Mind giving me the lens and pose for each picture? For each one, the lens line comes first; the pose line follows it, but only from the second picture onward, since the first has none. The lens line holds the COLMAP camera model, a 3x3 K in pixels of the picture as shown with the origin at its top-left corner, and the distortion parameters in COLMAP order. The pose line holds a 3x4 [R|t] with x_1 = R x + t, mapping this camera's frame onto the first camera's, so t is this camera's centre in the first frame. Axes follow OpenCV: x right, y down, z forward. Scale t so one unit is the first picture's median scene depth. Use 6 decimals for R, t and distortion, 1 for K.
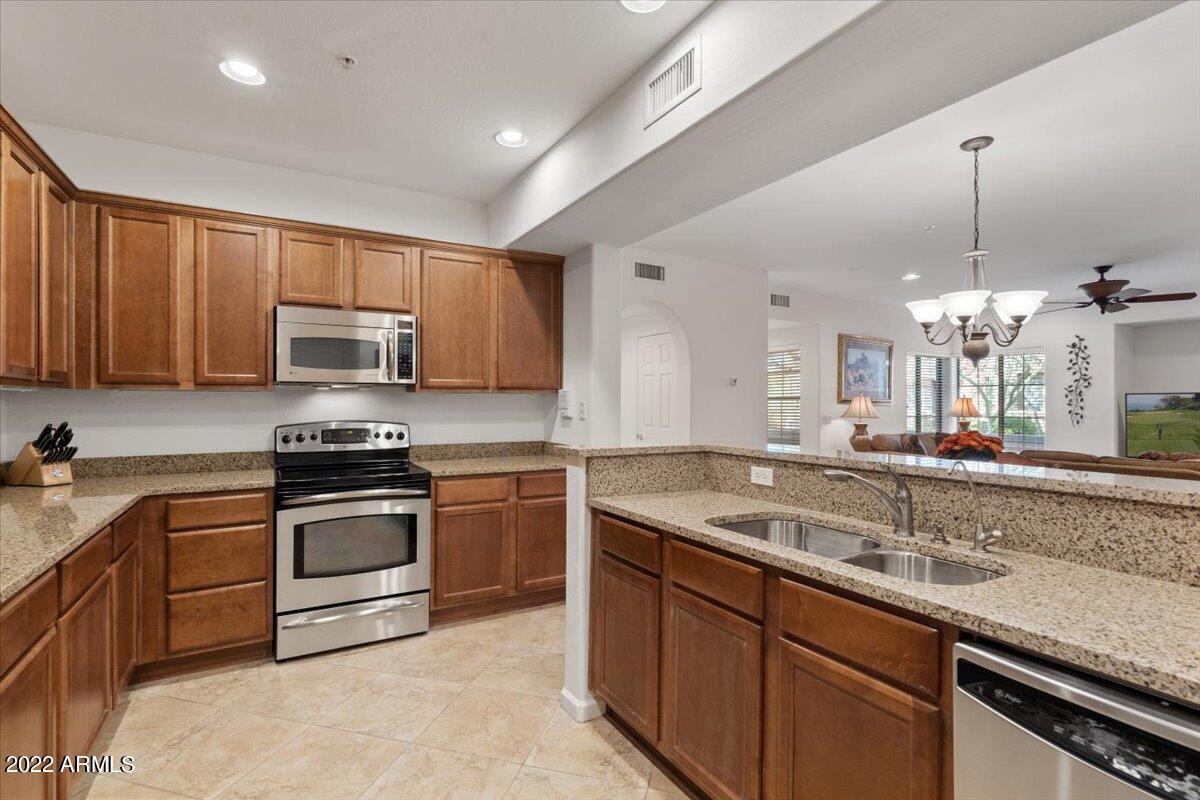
lens RADIAL K [[550.3, 0, 592.5], [0, 550.3, 402.4], [0, 0, 1]] dist [-0.002385, 0.001585]
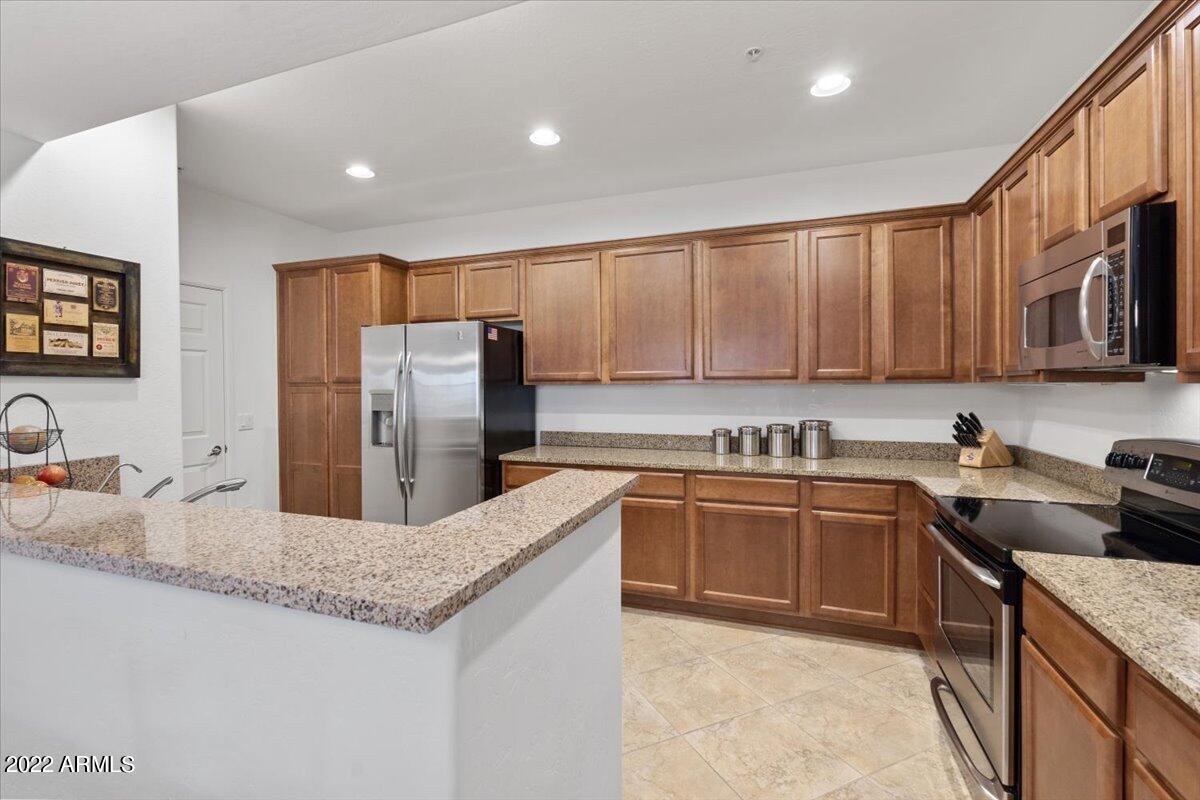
lens RADIAL K [[532.9, 0, 588.0], [0, 532.9, 387.7], [0, 0, 1]] dist [-0.006715, -0.000139]
pose [[-0.774107, 0.010476, -0.632968, 0.297441], [0.004297, 0.999927, 0.011295, -0.026024], [0.633040, 0.006024, -0.774095, 1.167716]]
